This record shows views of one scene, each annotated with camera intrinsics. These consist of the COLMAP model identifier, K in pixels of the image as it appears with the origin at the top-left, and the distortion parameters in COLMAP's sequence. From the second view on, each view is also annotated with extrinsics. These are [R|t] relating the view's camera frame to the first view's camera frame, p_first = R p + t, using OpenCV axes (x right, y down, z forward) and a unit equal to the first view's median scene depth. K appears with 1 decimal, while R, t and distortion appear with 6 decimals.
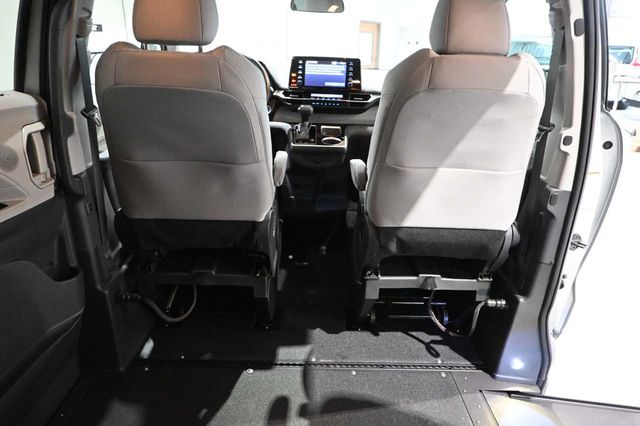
lens RADIAL K [[435.8, 0, 320.0], [0, 435.8, 213.0], [0, 0, 1]] dist [-0.001734, 0.000833]
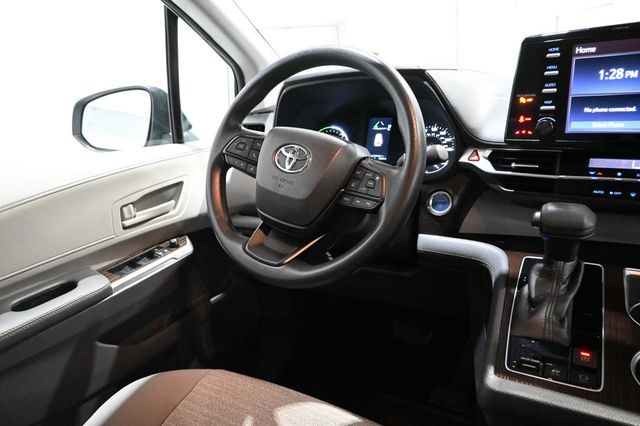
lens RADIAL K [[435.8, 0, 320.0], [0, 435.8, 213.0], [0, 0, 1]] dist [-0.001734, 0.000833]
pose [[0.845220, 0.050589, -0.532019, -0.016388], [-0.083253, 0.995820, -0.037573, -0.215391], [0.527895, 0.076049, 0.845898, 0.673980]]
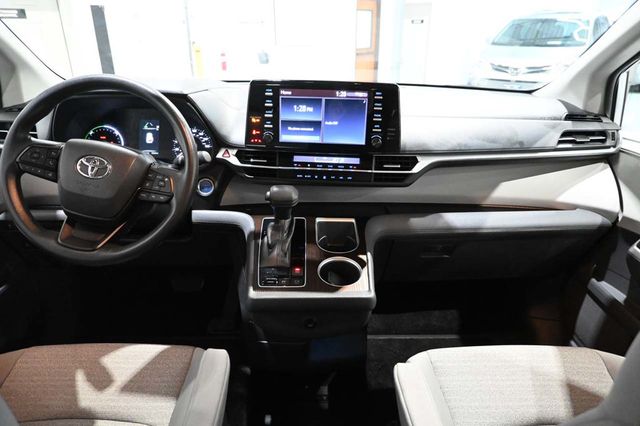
lens RADIAL K [[435.8, 0, 320.0], [0, 435.8, 213.0], [0, 0, 1]] dist [-0.001734, 0.000833]
pose [[0.999773, -0.019783, 0.007884, 0.003554], [0.019418, 0.998847, 0.043903, -0.234930], [-0.008743, -0.043740, 0.999005, 0.523237]]
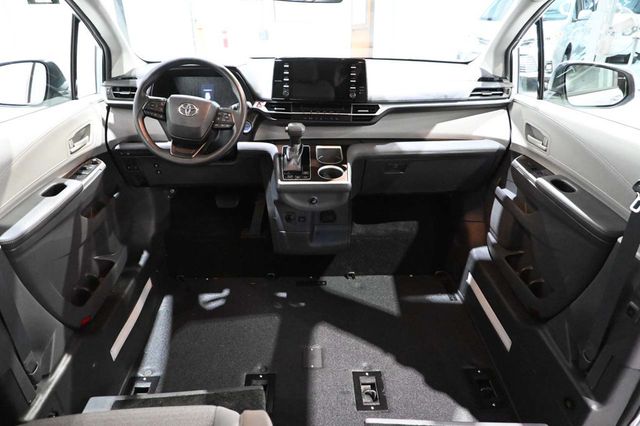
lens RADIAL K [[435.8, 0, 320.0], [0, 435.8, 213.0], [0, 0, 1]] dist [-0.001734, 0.000833]
pose [[0.999419, -0.033532, 0.006079, 0.000817], [0.032804, 0.994935, 0.095020, -0.159657], [-0.009235, -0.094765, 0.995457, 0.219172]]
